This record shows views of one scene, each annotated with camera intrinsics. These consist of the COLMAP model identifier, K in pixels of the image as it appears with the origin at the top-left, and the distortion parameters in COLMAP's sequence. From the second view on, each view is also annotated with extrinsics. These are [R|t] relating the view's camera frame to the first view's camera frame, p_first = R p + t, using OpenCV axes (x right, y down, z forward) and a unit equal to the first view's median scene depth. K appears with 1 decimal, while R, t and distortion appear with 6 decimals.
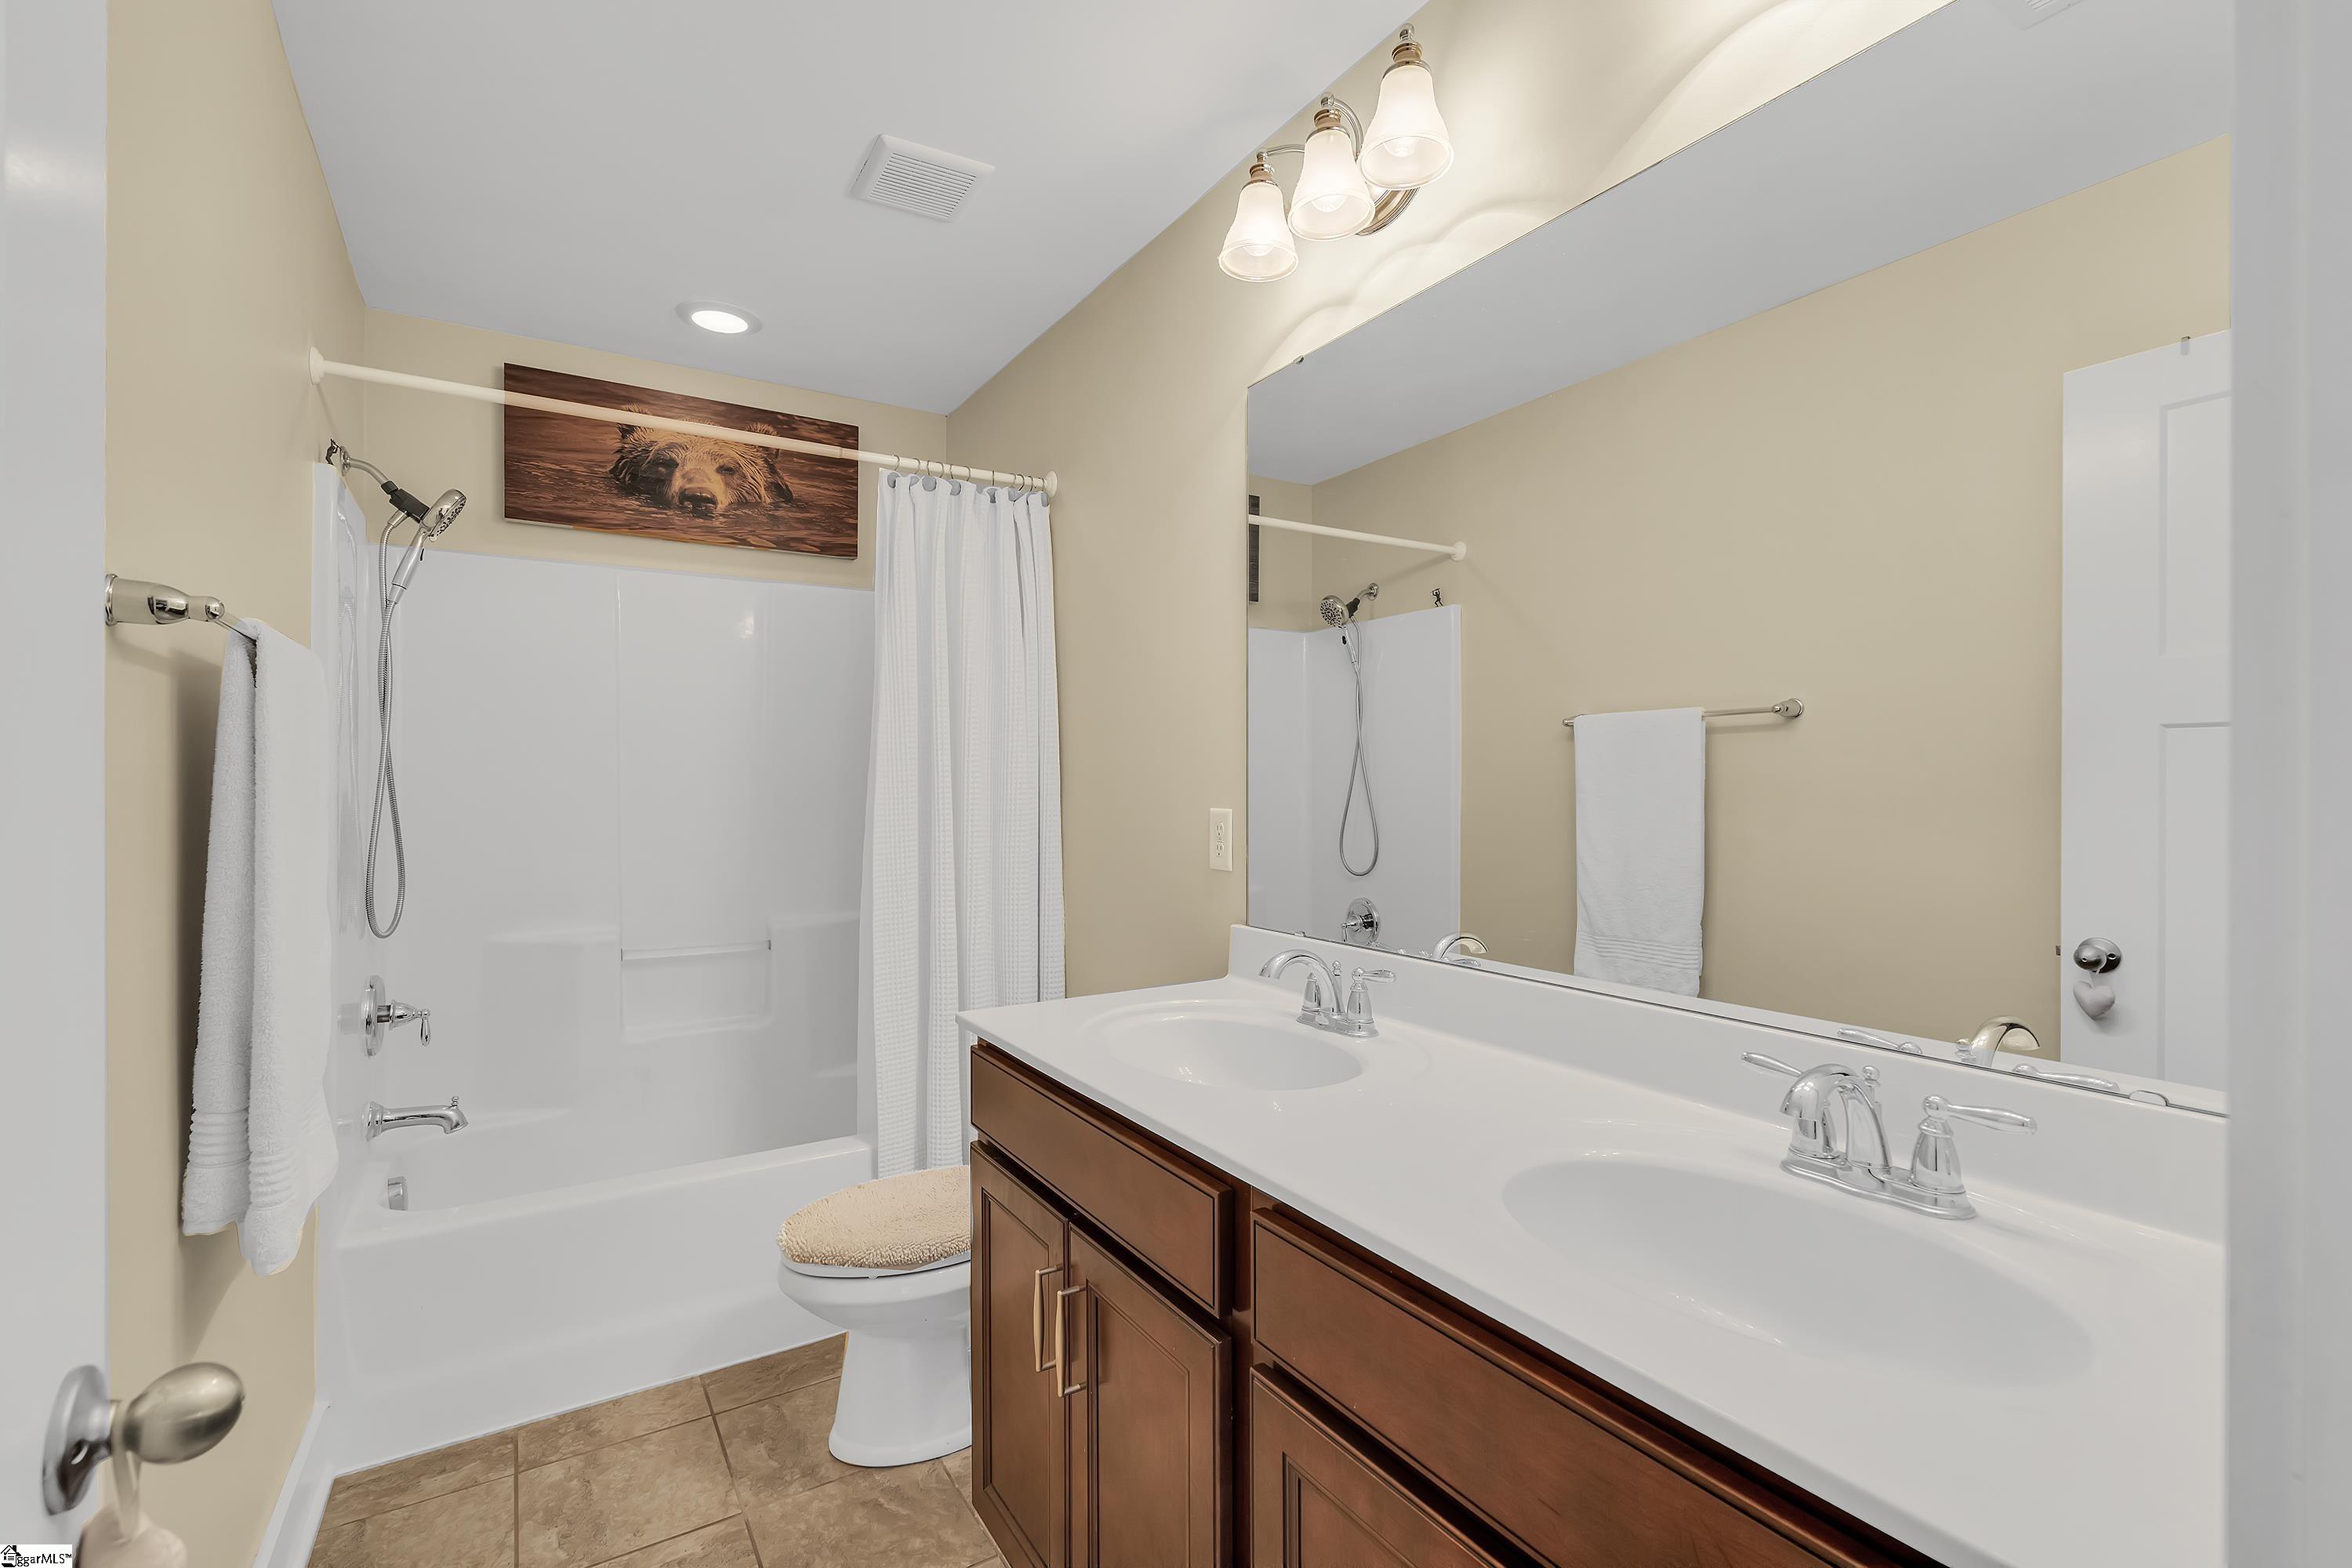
lens RADIAL K [[1048.4, 0, 1172.6], [0, 1048.4, 781.8], [0, 0, 1]] dist [-0.002287, -0.000013]
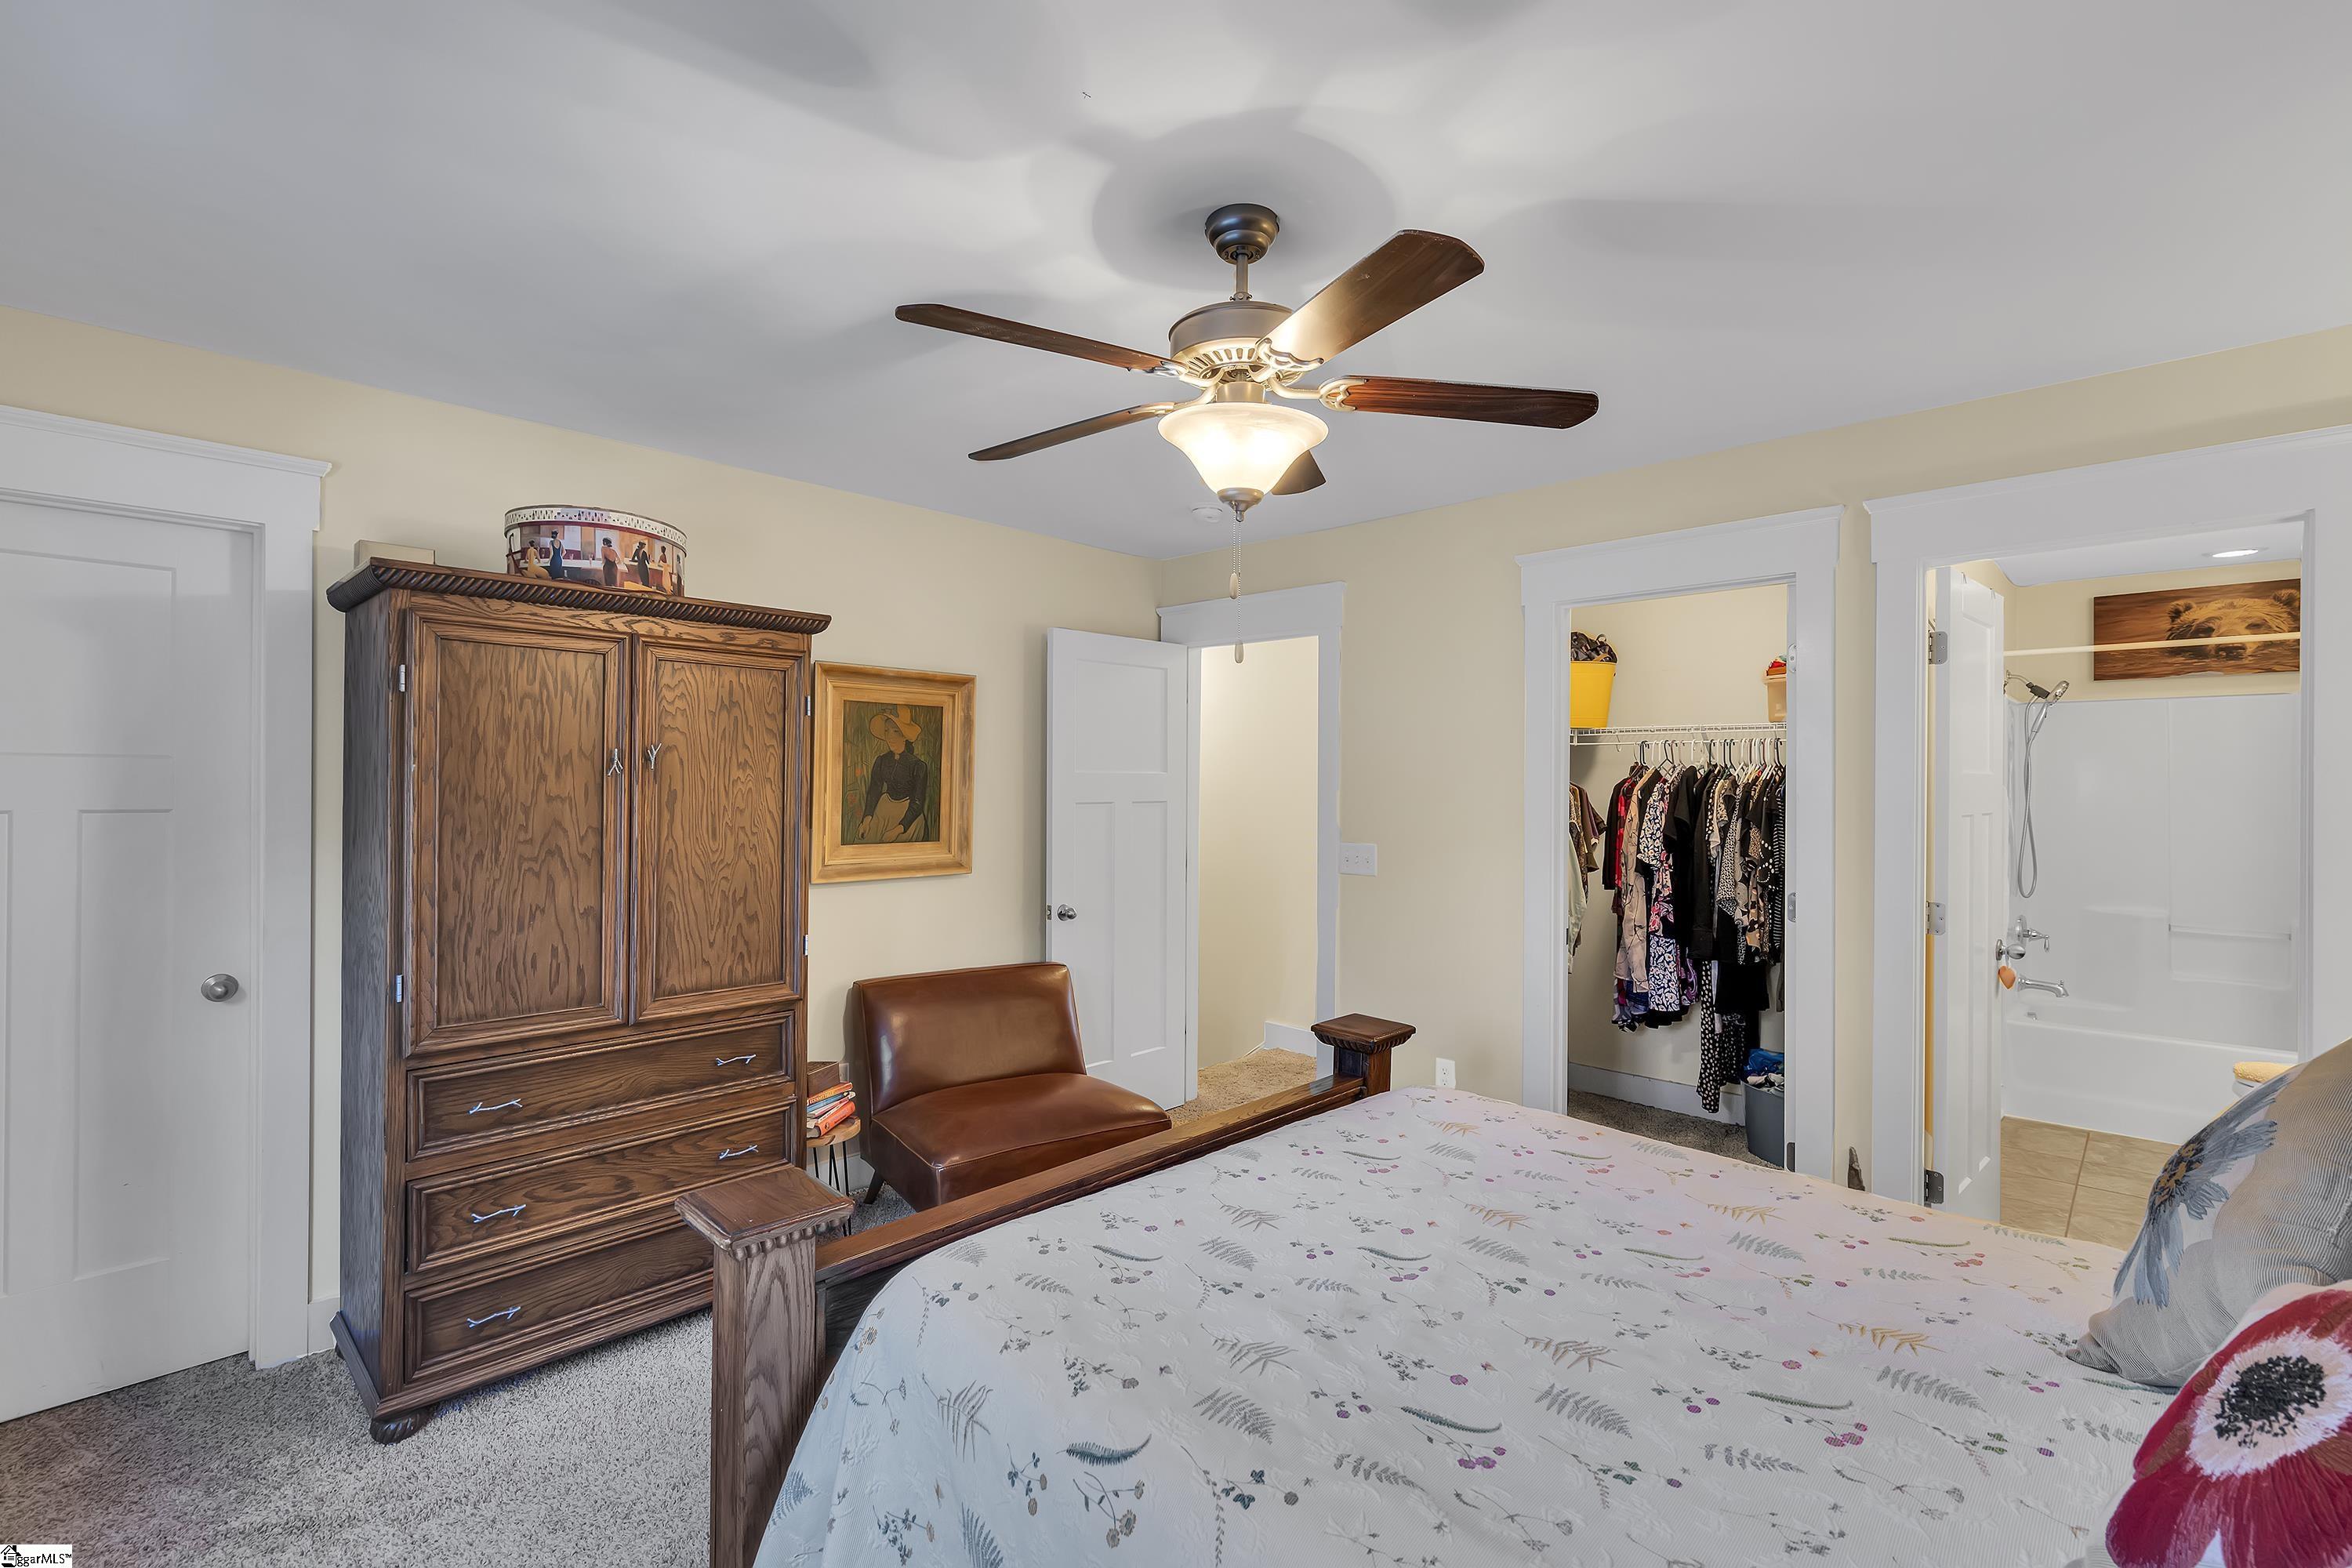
lens RADIAL K [[1048.4, 0, 1172.3], [0, 1048.4, 776.3], [0, 0, 1]] dist [-0.002287, -0.000013]
pose [[0.246513, 0.000016, -0.969139, 0.797997], [-0.006077, 0.999980, -0.001529, -0.074155], [0.969120, 0.006267, 0.246508, -1.095121]]
